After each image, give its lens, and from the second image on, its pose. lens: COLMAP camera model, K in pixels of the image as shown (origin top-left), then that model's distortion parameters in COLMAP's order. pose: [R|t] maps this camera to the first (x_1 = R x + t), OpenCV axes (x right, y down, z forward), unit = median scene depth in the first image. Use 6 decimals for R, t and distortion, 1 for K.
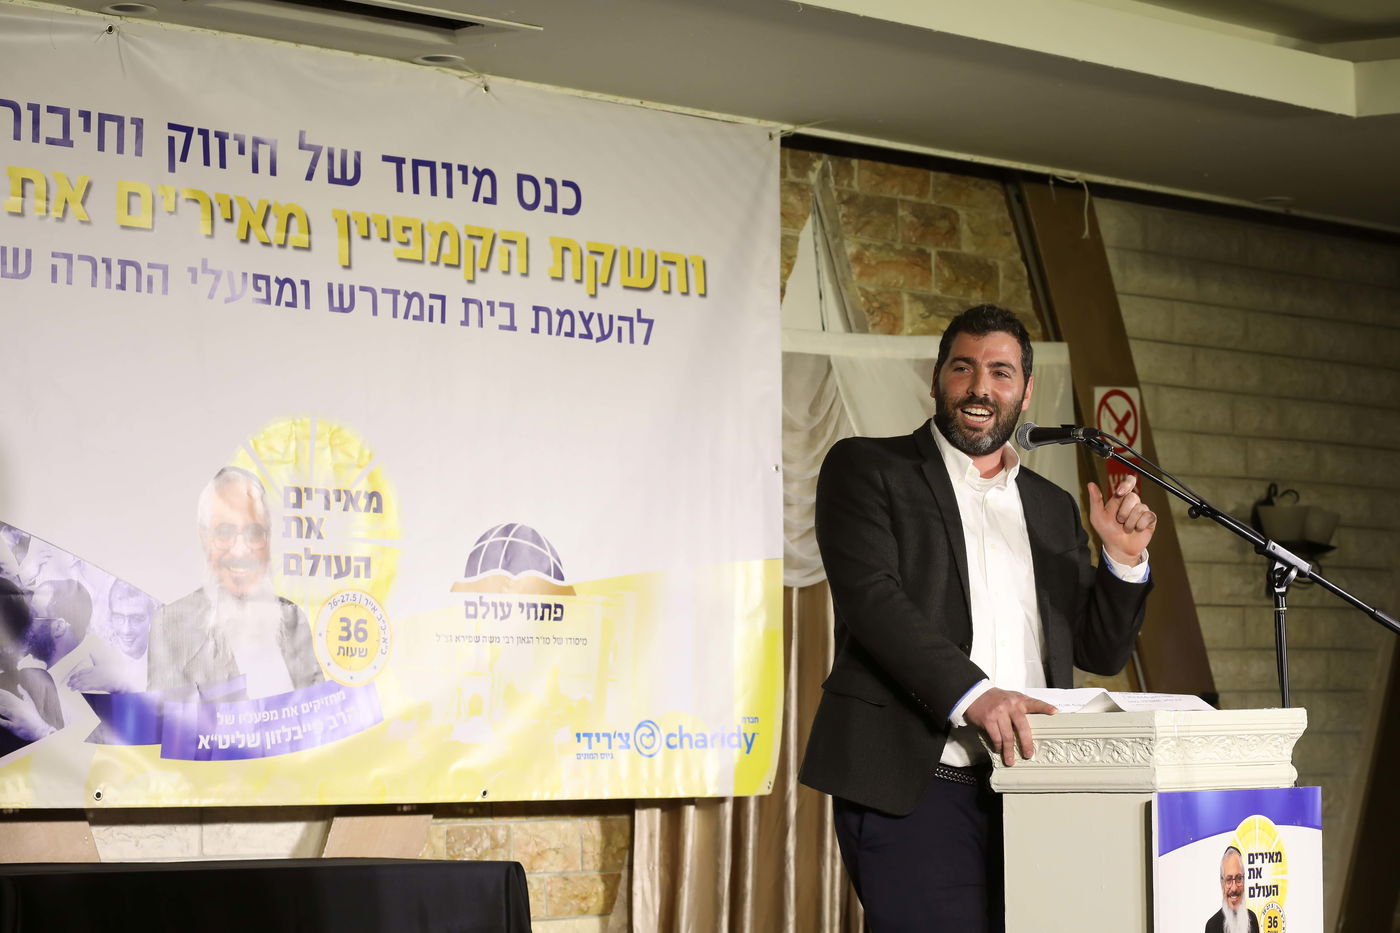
lens RADIAL K [[3333.9, 0, 701.1], [0, 3333.9, 514.5], [0, 0, 1]] dist [-0.026322, -1.211588]
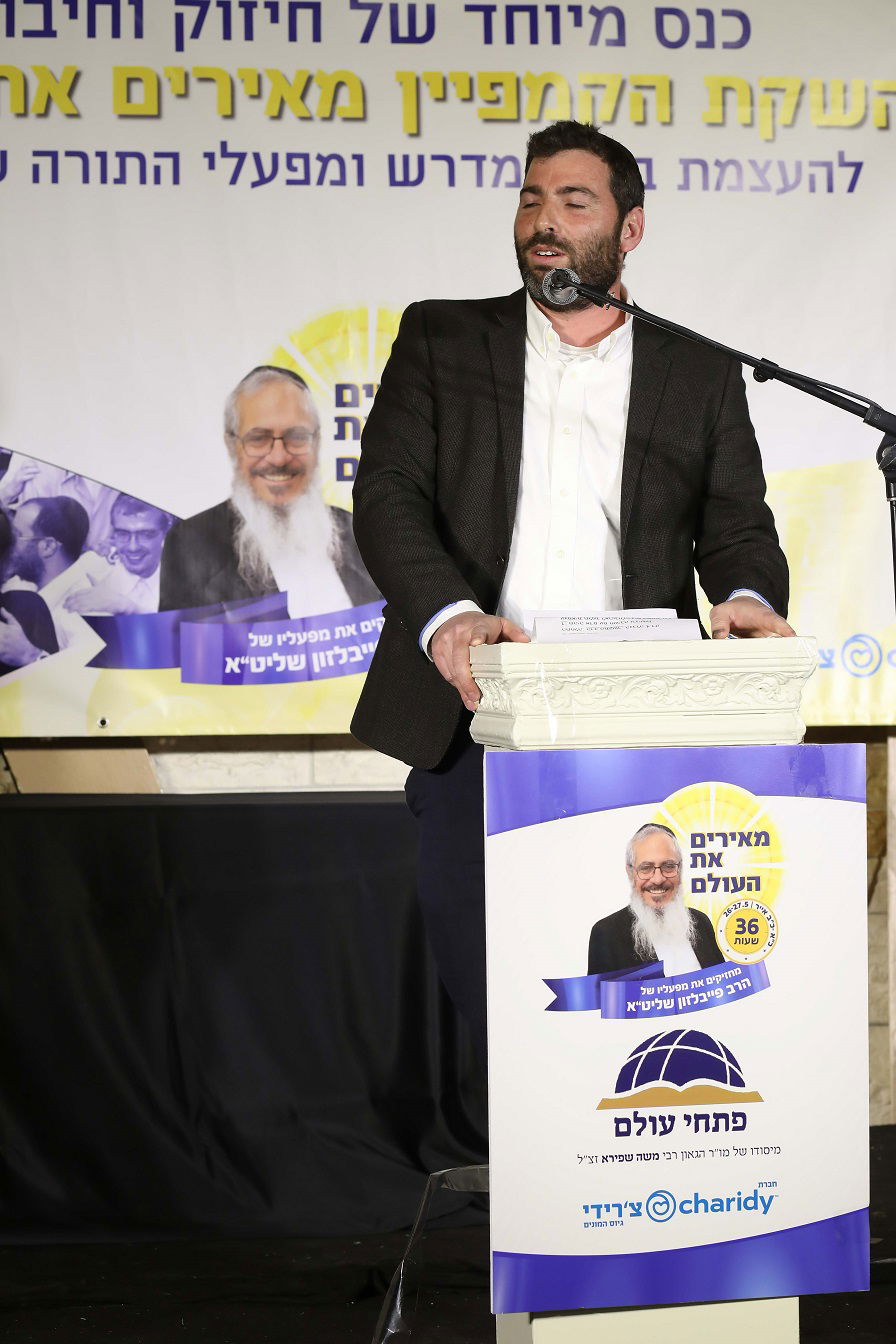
lens RADIAL K [[3200.5, 0, 452.3], [0, 3200.5, 722.0], [0, 0, 1]] dist [-0.026322, -1.211588]
pose [[0.823799, 0.011377, -0.566768, 0.390385], [0.044770, 0.995370, 0.085054, 0.010290], [0.565112, -0.095441, 0.819475, 0.286159]]
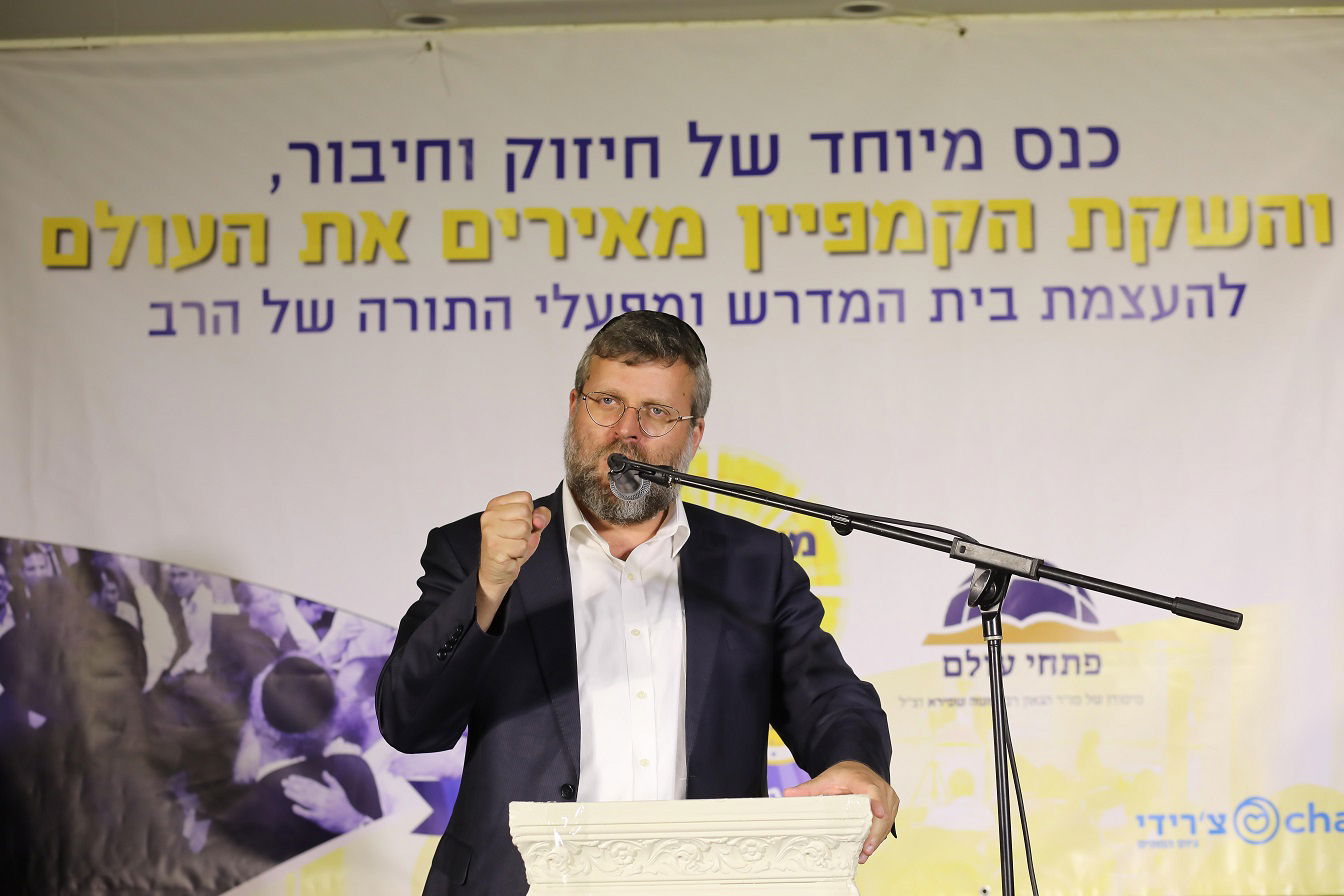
lens RADIAL K [[3200.5, 0, 673.1], [0, 3200.5, 494.1], [0, 0, 1]] dist [-0.026322, -1.211588]
pose [[0.701138, -0.075384, -0.709030, 0.453874], [0.057105, 0.997138, -0.049546, 0.021862], [0.710736, -0.005751, 0.703436, 0.408538]]
